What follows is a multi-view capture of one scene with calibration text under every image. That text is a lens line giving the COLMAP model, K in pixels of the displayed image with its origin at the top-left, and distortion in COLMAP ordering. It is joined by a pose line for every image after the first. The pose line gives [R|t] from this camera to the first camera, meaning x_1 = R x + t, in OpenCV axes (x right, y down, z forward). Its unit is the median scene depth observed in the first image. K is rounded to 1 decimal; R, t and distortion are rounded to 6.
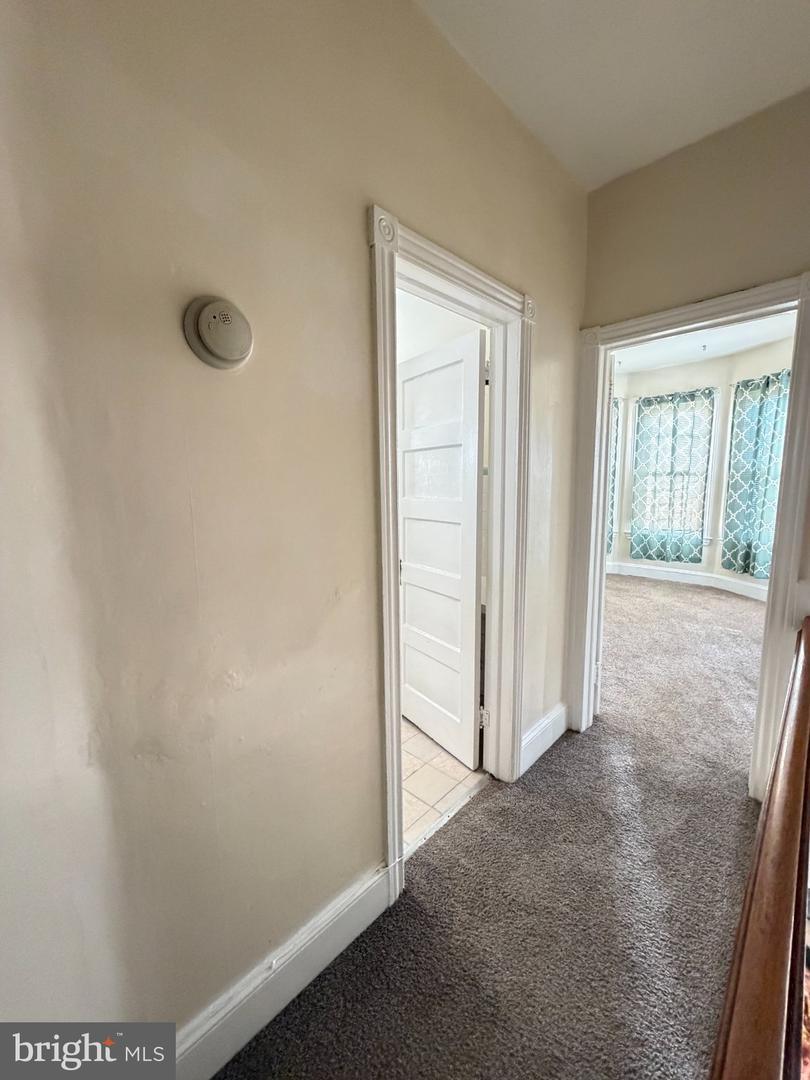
lens RADIAL K [[430.9, 0, 405.2], [0, 430.9, 536.7], [0, 0, 1]] dist [0.001044, 0.000135]
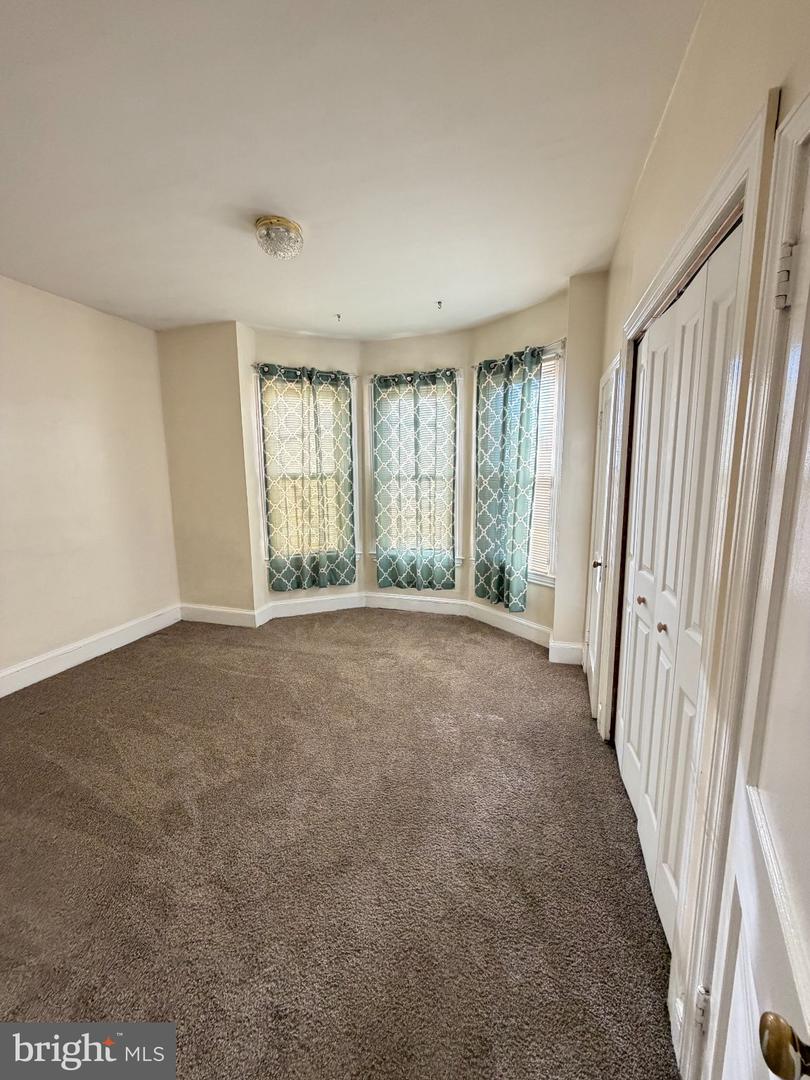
lens RADIAL K [[430.9, 0, 405.2], [0, 430.9, 536.7], [0, 0, 1]] dist [0.001044, 0.000135]
pose [[0.888737, -0.064781, 0.453816, 0.254269], [0.057350, 0.997899, 0.030133, -0.068188], [-0.454815, -0.000754, 0.890586, 0.336577]]
